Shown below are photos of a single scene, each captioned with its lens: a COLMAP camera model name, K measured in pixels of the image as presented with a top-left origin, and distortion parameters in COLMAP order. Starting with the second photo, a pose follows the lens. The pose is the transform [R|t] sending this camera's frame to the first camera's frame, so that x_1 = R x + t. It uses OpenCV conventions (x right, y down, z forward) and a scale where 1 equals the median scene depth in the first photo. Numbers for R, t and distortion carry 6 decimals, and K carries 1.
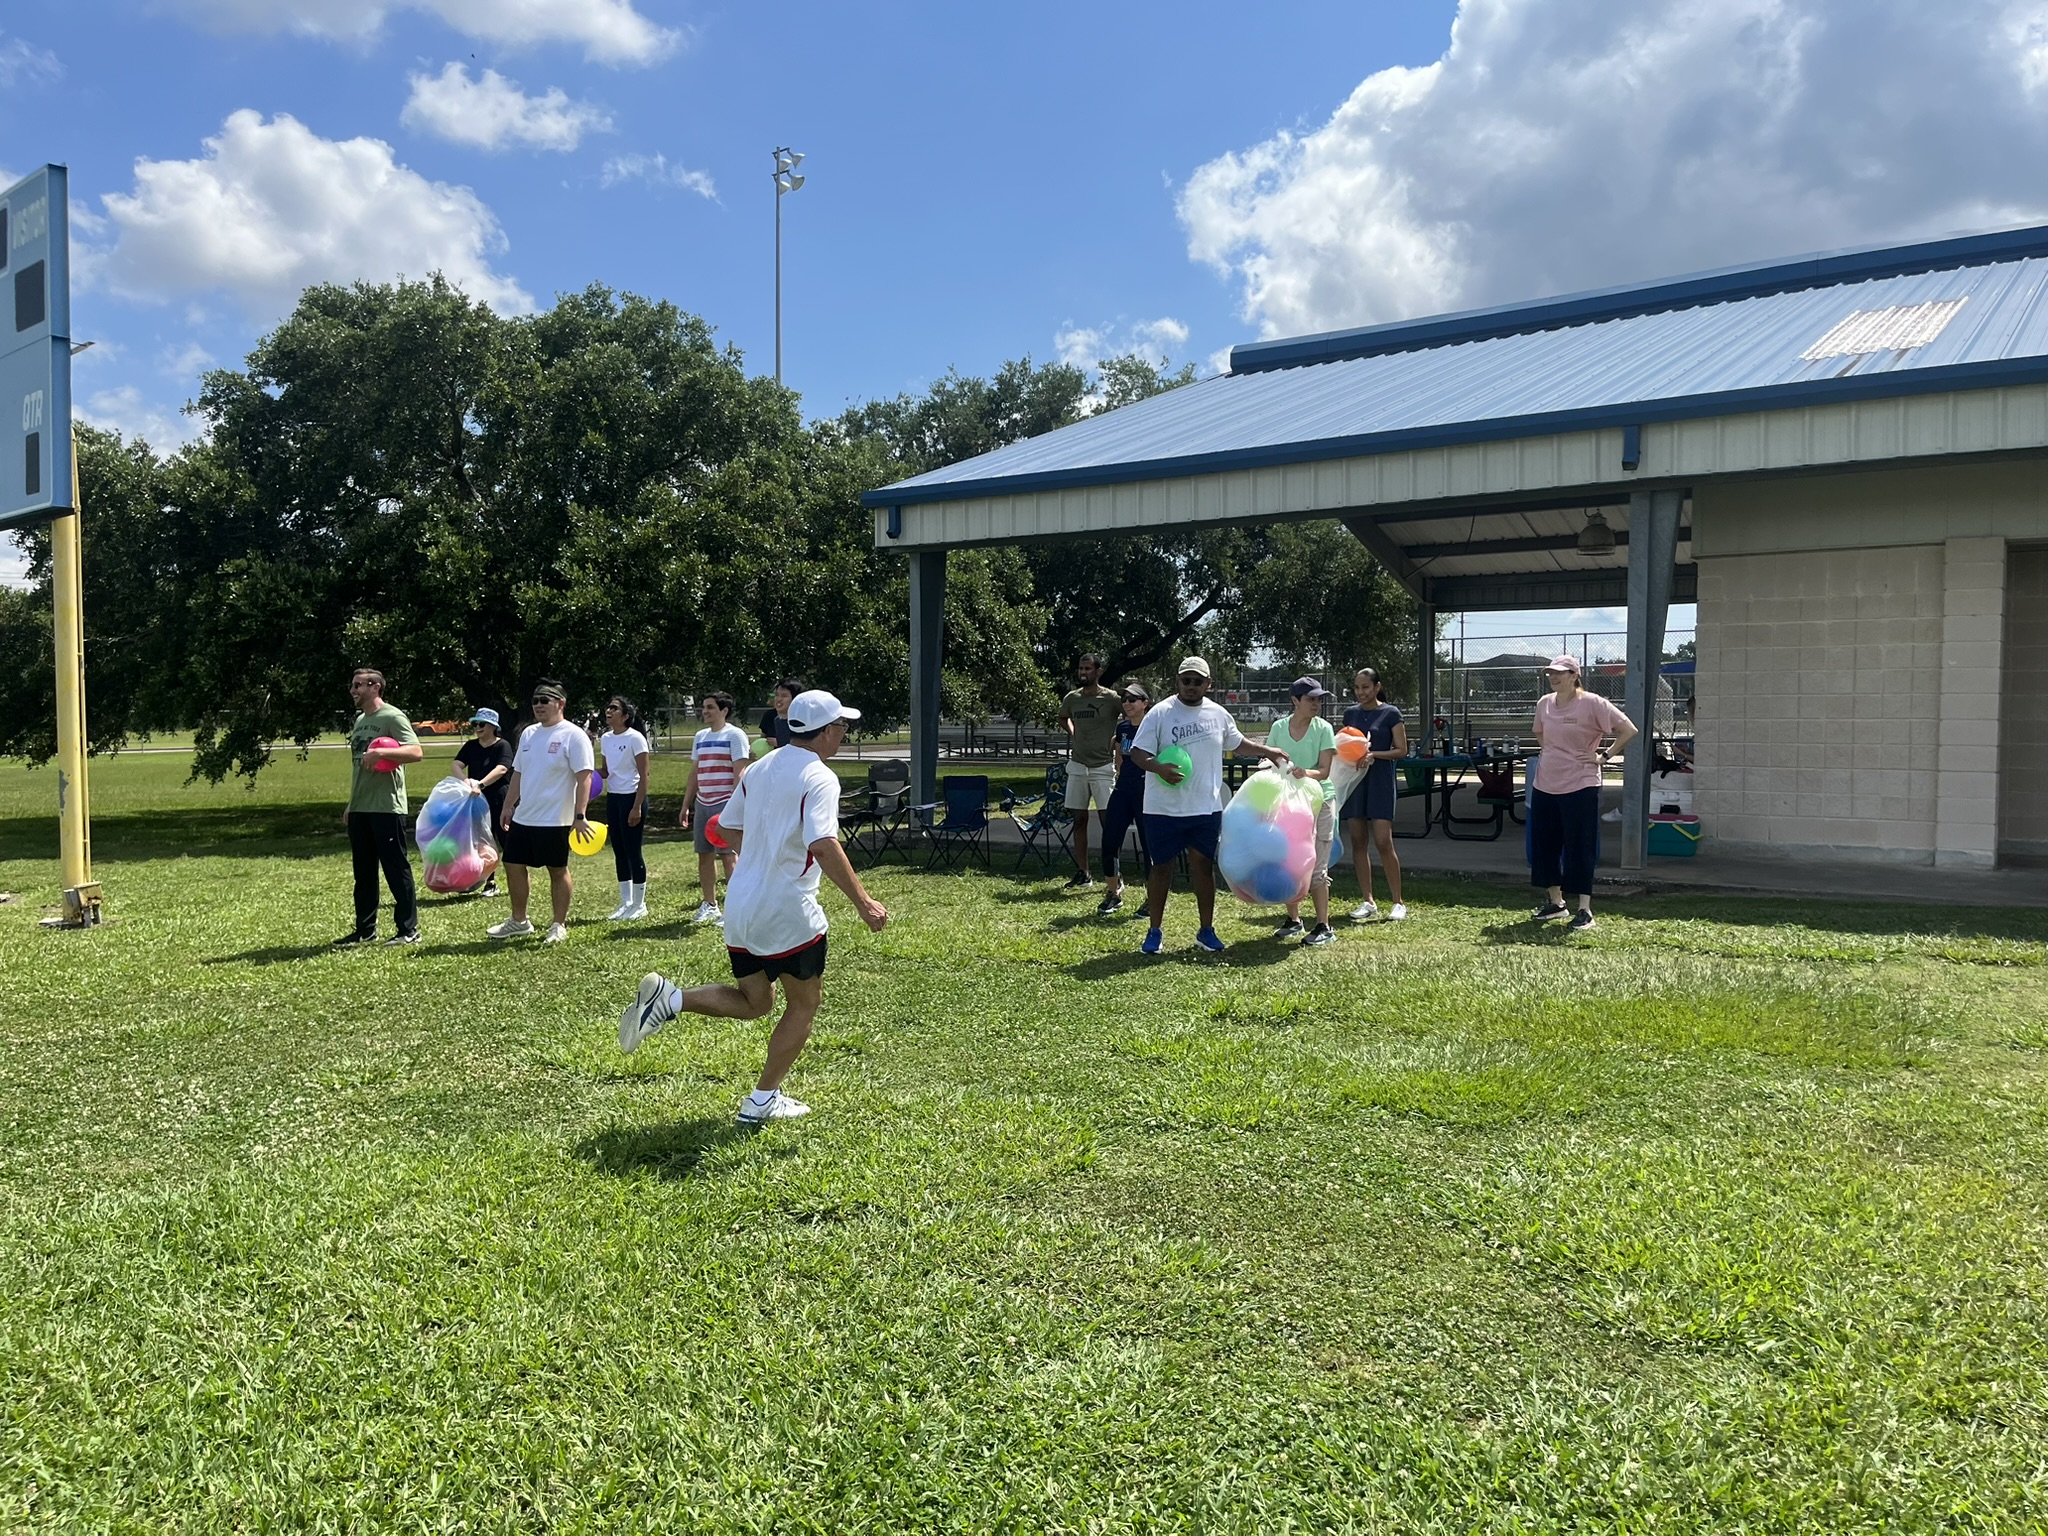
lens RADIAL K [[1547.8, 0, 1029.4], [0, 1547.8, 741.0], [0, 0, 1]] dist [0.043971, -0.111906]
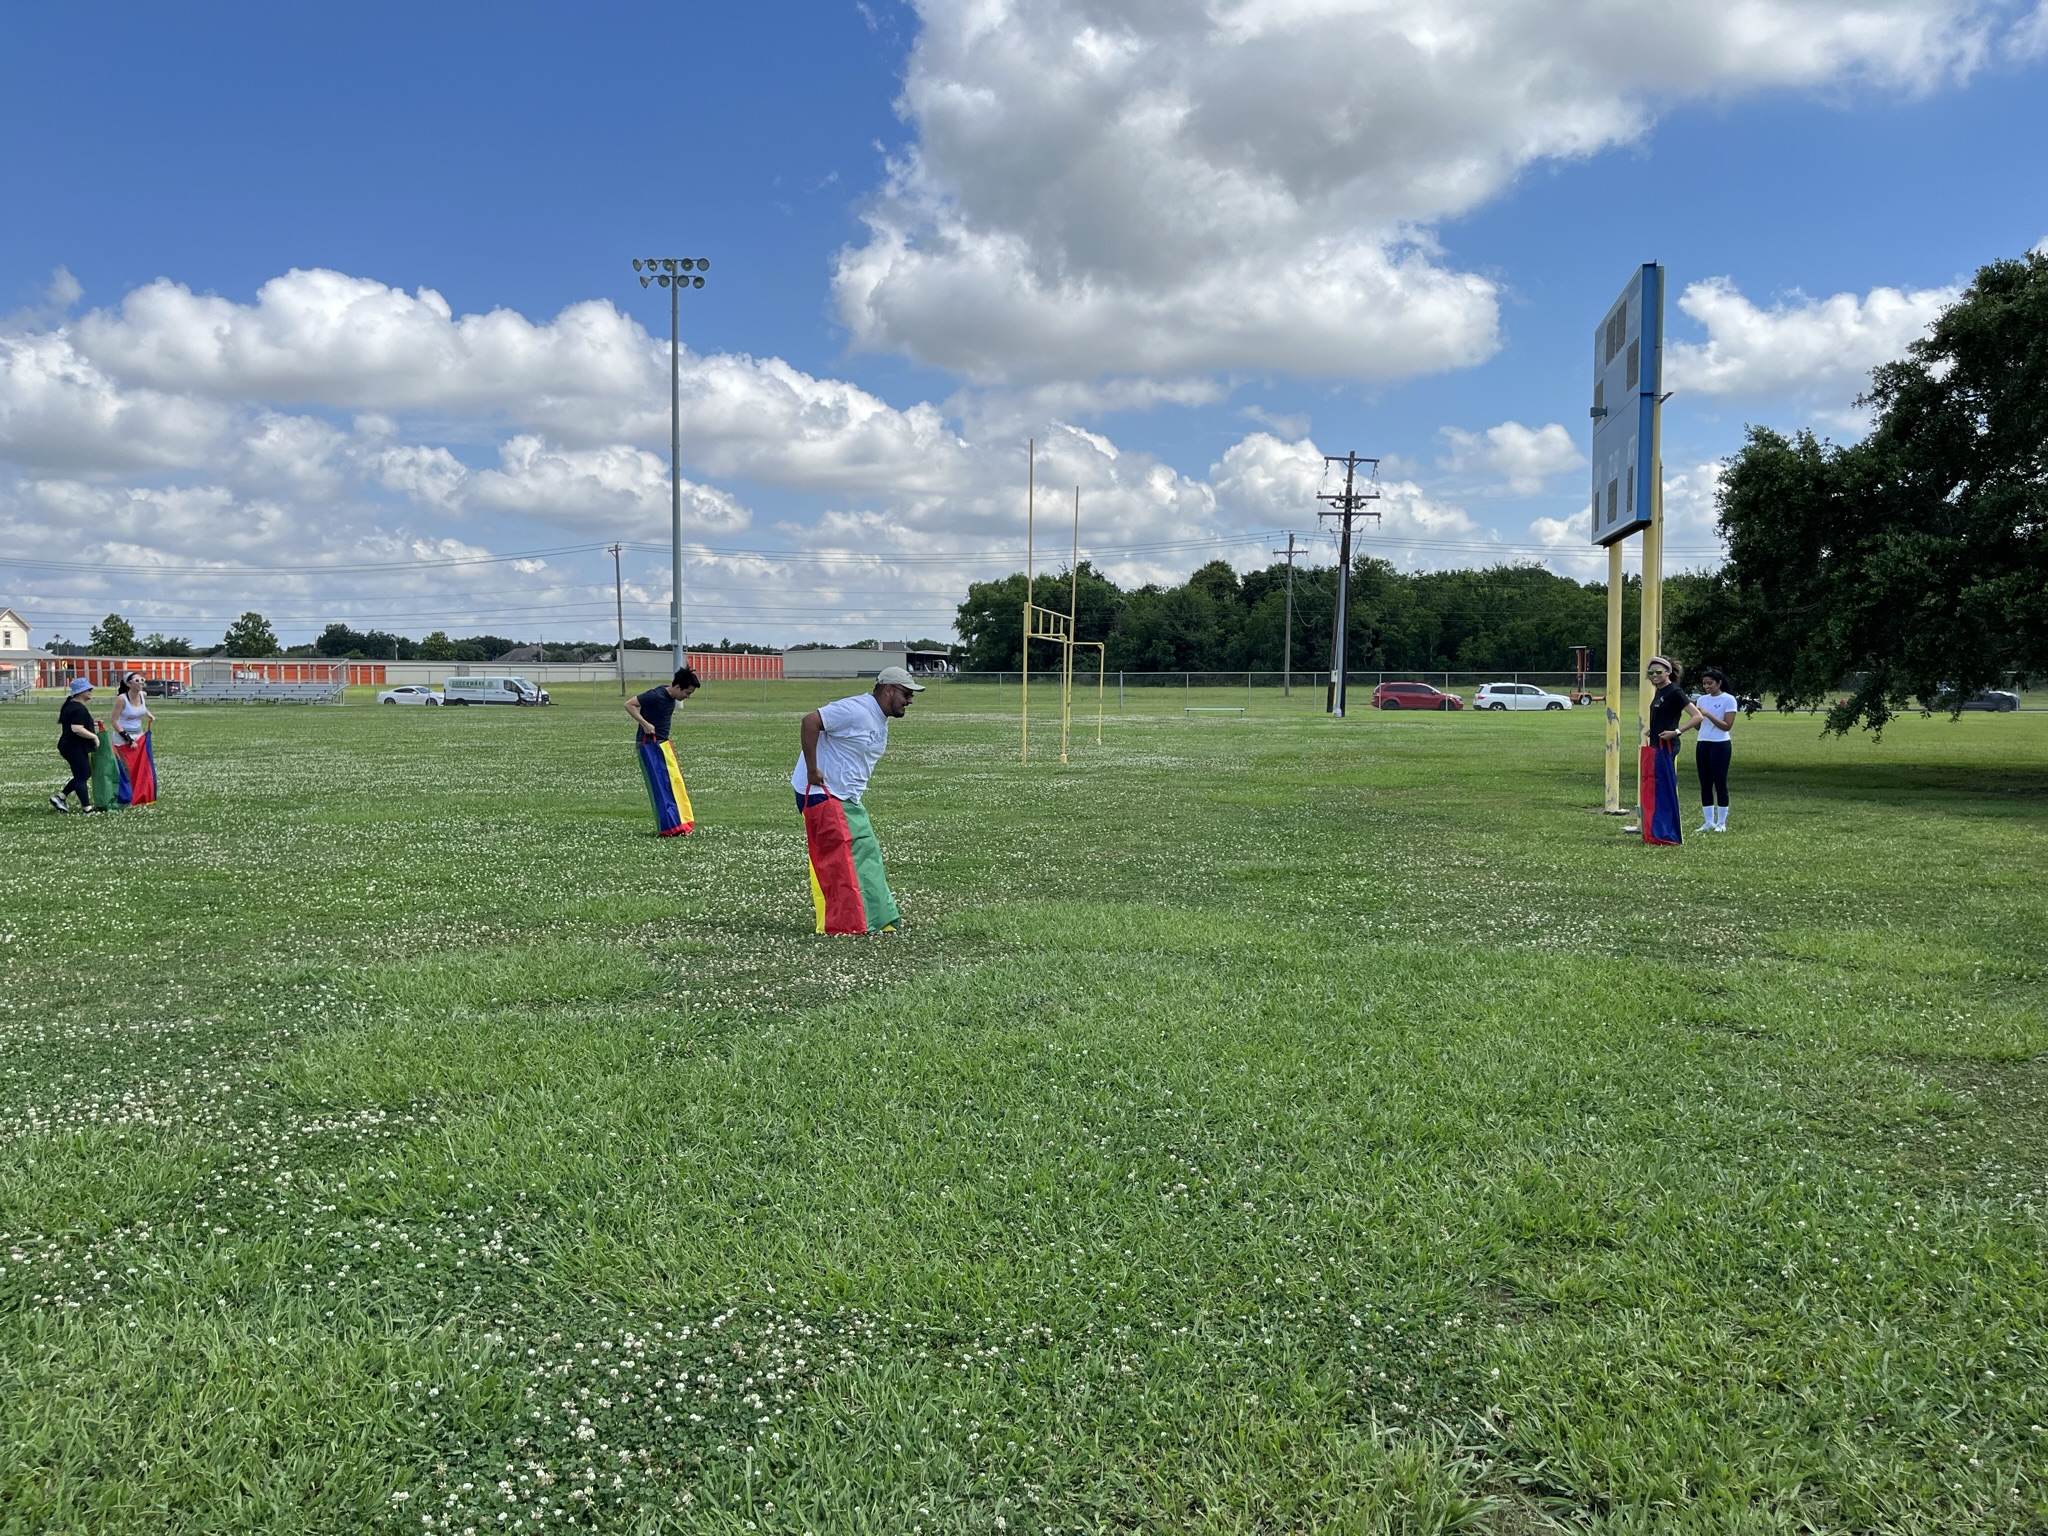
lens RADIAL K [[1510.6, 0, 1024.1], [0, 1510.6, 756.9], [0, 0, 1]] dist [0.066364, -0.110712]
pose [[0.450424, 0.053442, -0.891214, 0.193581], [-0.016589, 0.998536, 0.051493, -0.001822], [0.892661, -0.008409, 0.450651, -0.054604]]
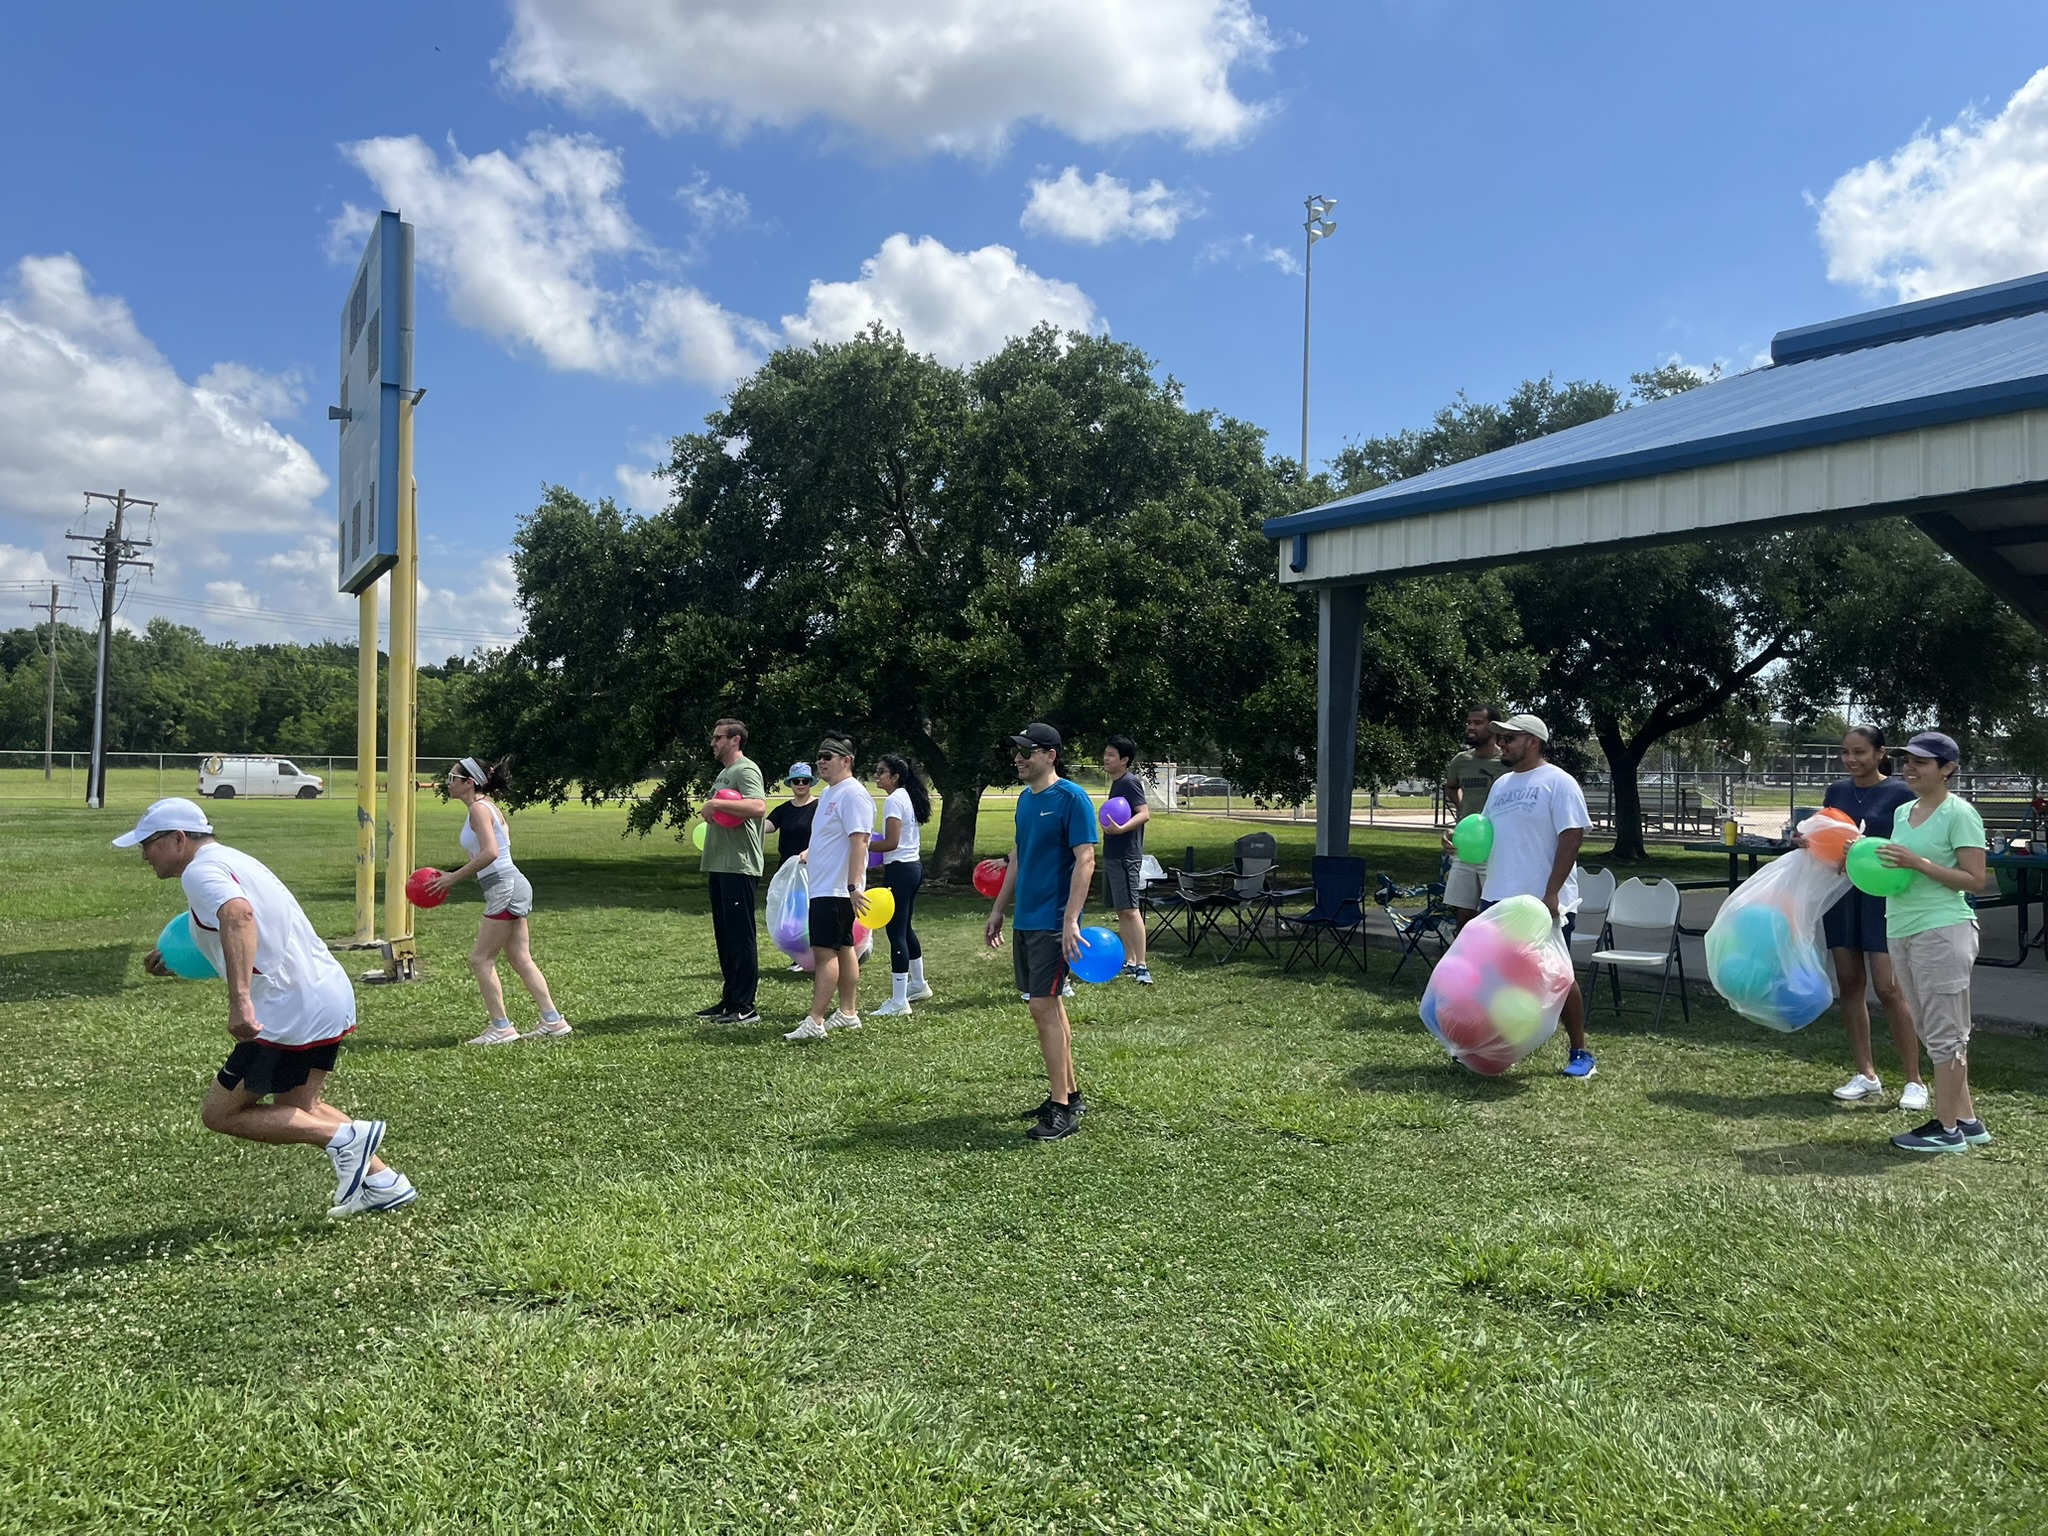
lens RADIAL K [[1510.6, 0, 1024.1], [0, 1510.6, 756.9], [0, 0, 1]] dist [0.066364, -0.110712]
pose [[0.930311, 0.016327, -0.366408, 0.070267], [-0.025645, 0.999459, -0.020577, -0.005857], [0.365874, 0.028539, 0.930227, 0.135664]]
